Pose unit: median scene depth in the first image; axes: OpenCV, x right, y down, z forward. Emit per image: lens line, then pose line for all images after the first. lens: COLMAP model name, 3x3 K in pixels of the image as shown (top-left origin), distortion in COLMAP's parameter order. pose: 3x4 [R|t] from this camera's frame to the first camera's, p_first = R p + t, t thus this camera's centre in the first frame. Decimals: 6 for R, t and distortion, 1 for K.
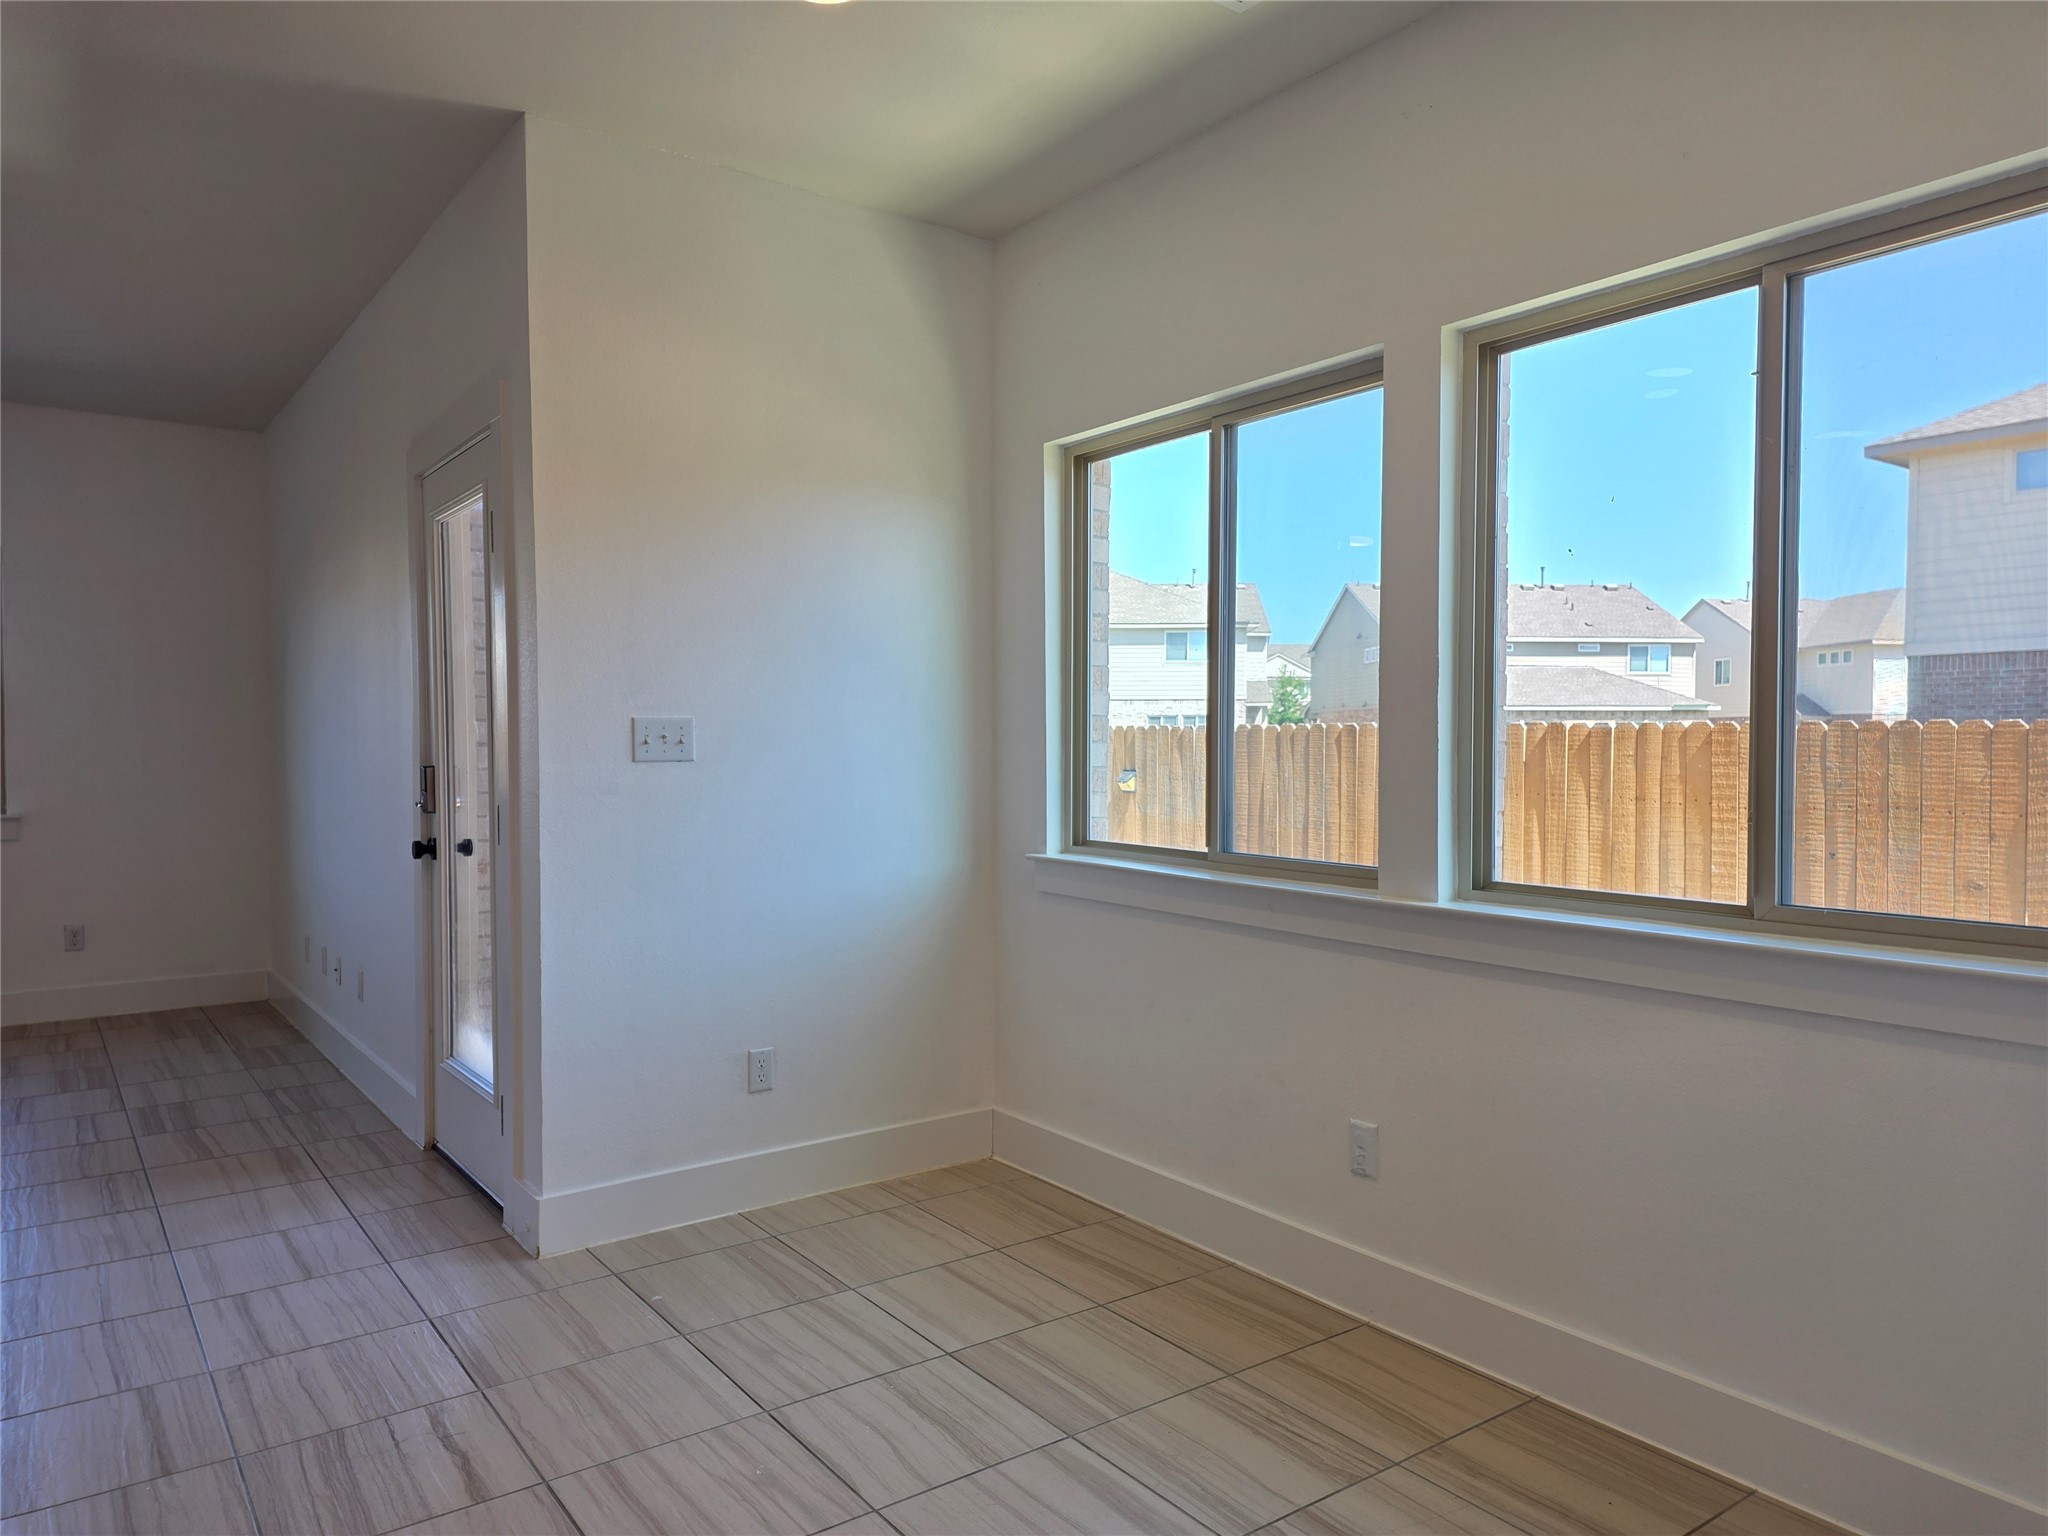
lens RADIAL K [[1357.1, 0, 1023.6], [0, 1357.1, 769.7], [0, 0, 1]] dist [0.038545, -0.009595]
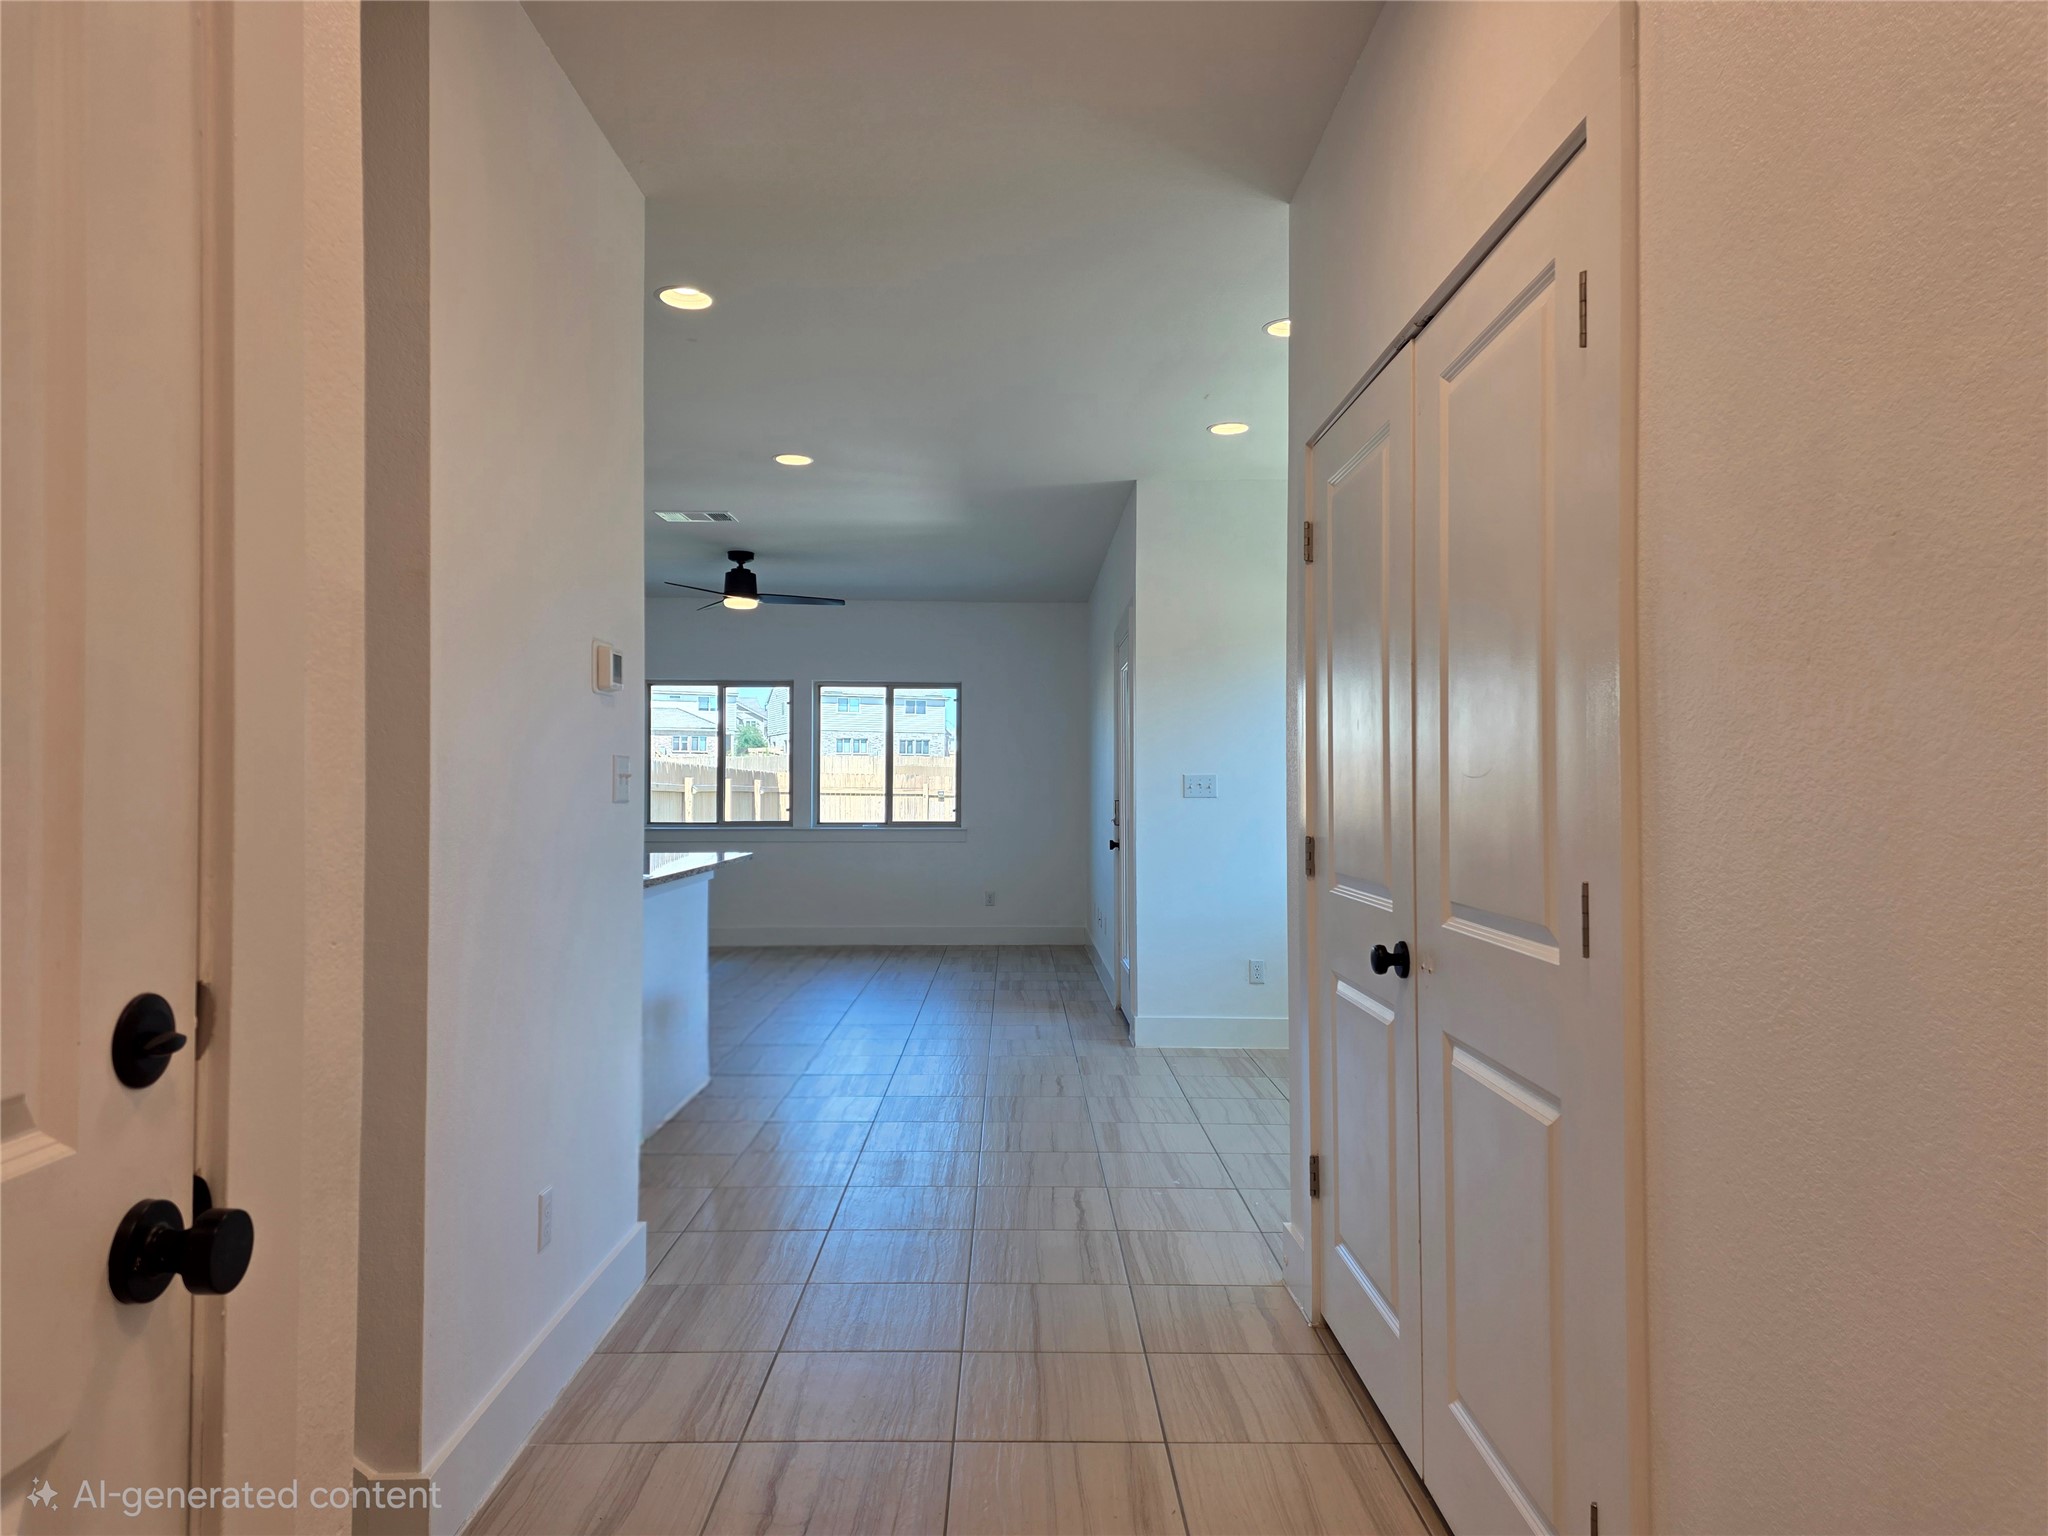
lens RADIAL K [[1357.1, 0, 1019.8], [0, 1357.1, 767.3], [0, 0, 1]] dist [0.038545, -0.009595]
pose [[0.808099, -0.001804, -0.589045, 0.597307], [-0.019618, 0.999358, -0.029974, 0.012207], [0.588721, 0.035778, 0.807545, -0.624762]]
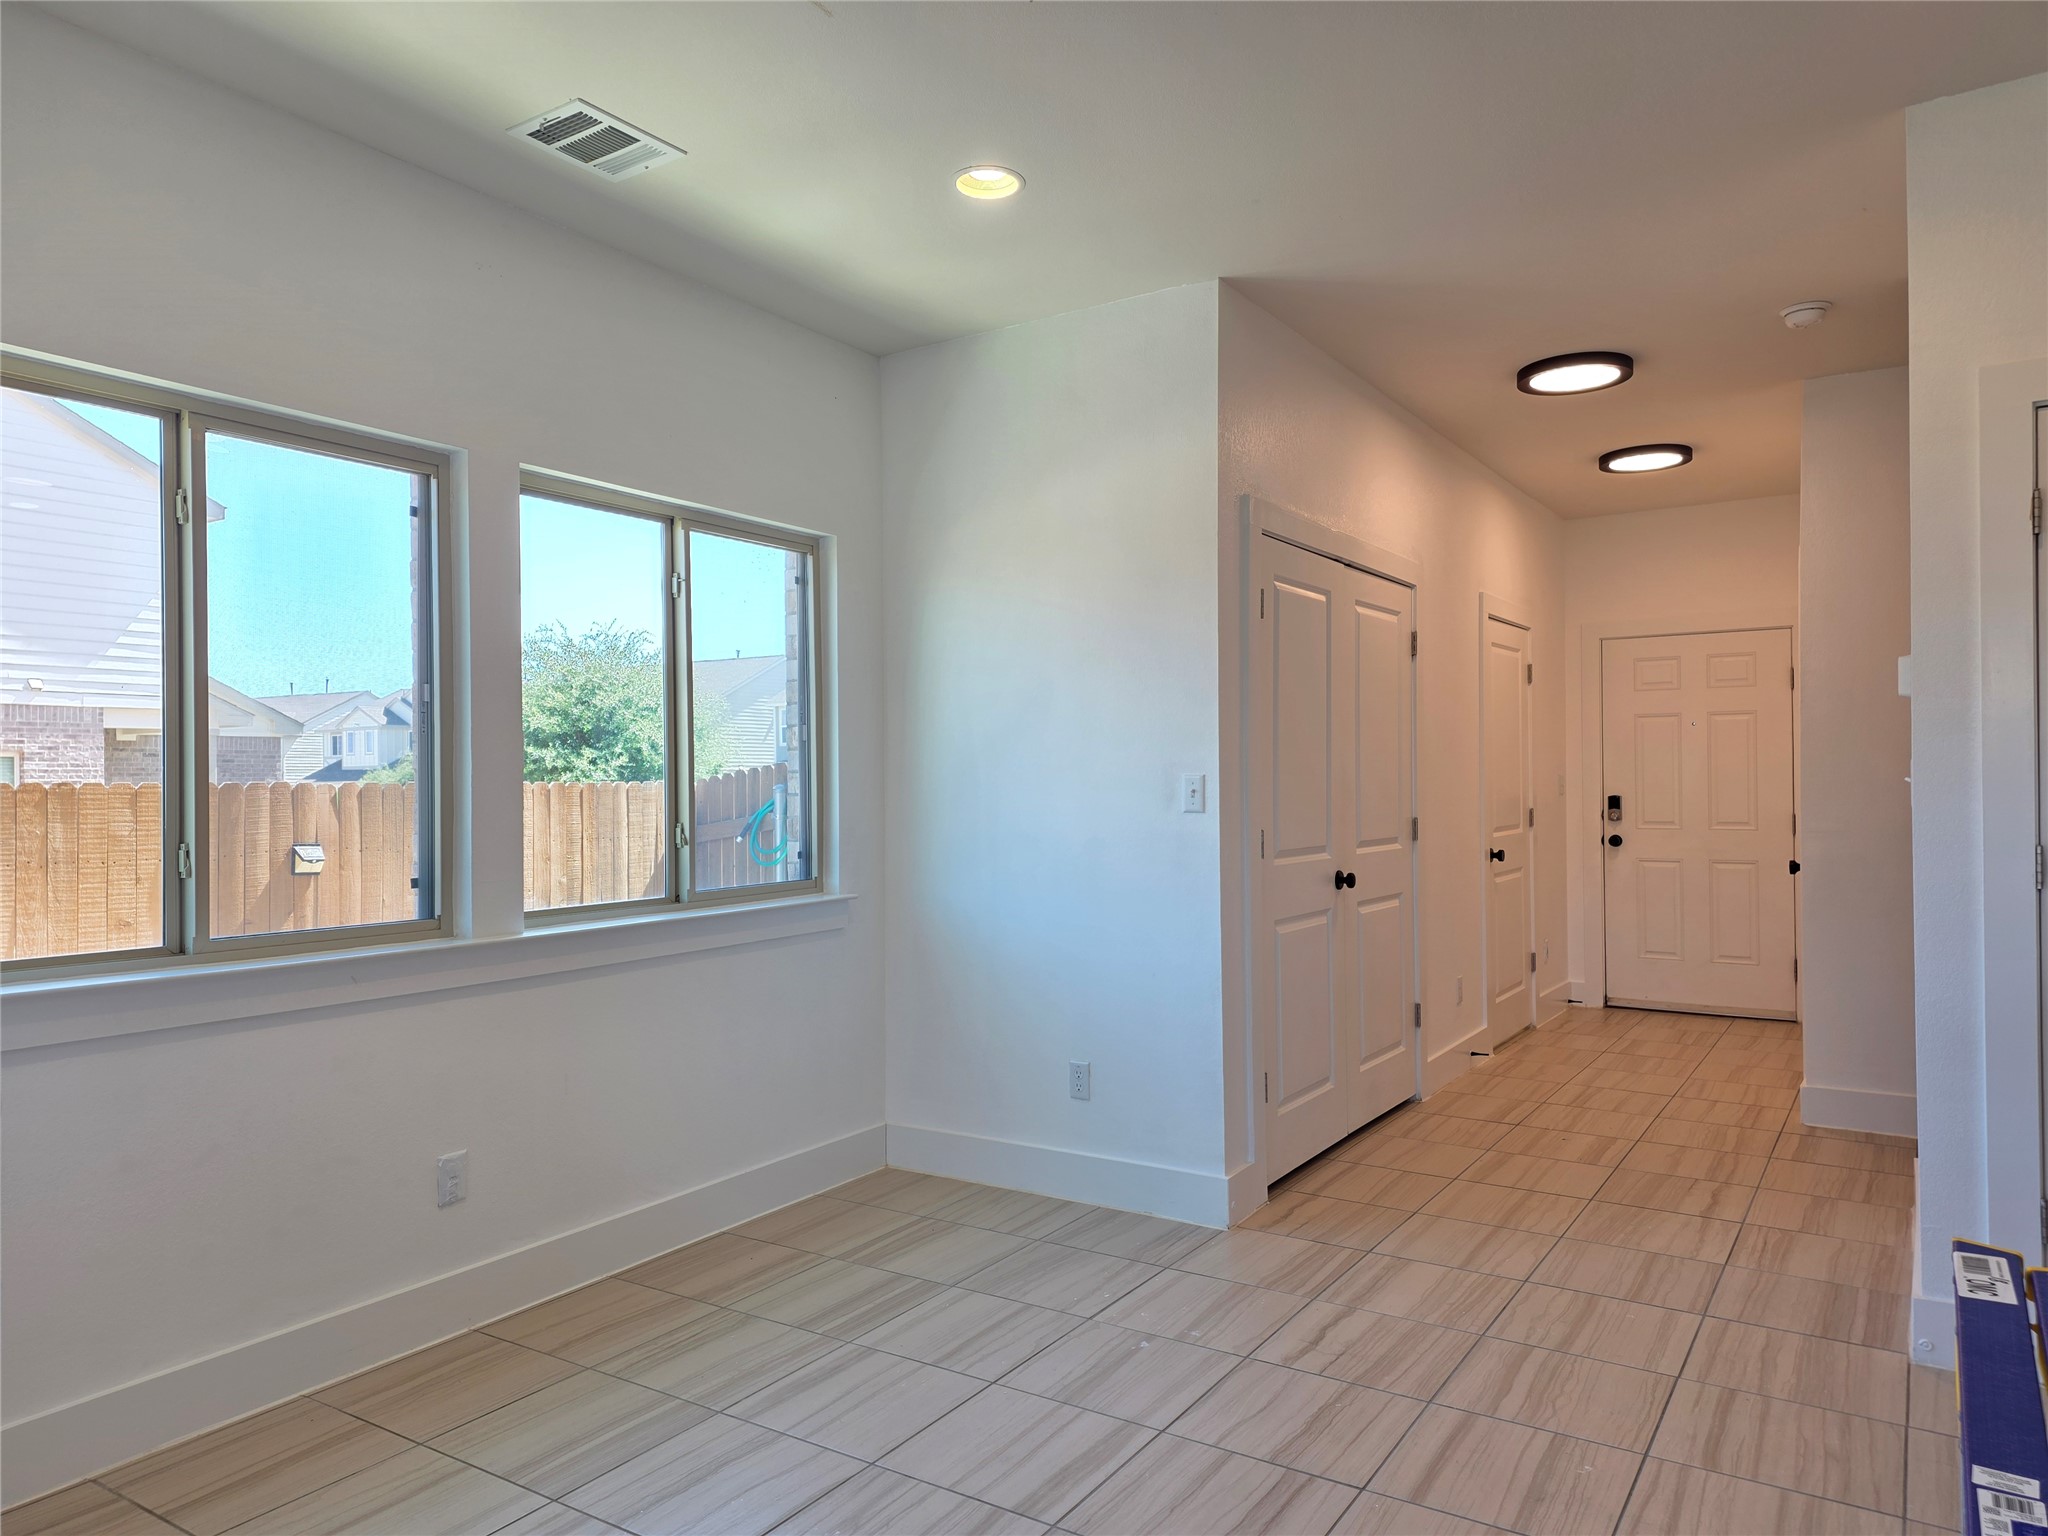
lens RADIAL K [[1357.1, 0, 1014.7], [0, 1357.1, 767.9], [0, 0, 1]] dist [0.038545, -0.009595]
pose [[-0.340648, 0.012541, 0.940107, -0.838346], [0.027996, 0.999603, -0.003190, -0.029039], [-0.939774, 0.025233, -0.340864, 0.849632]]
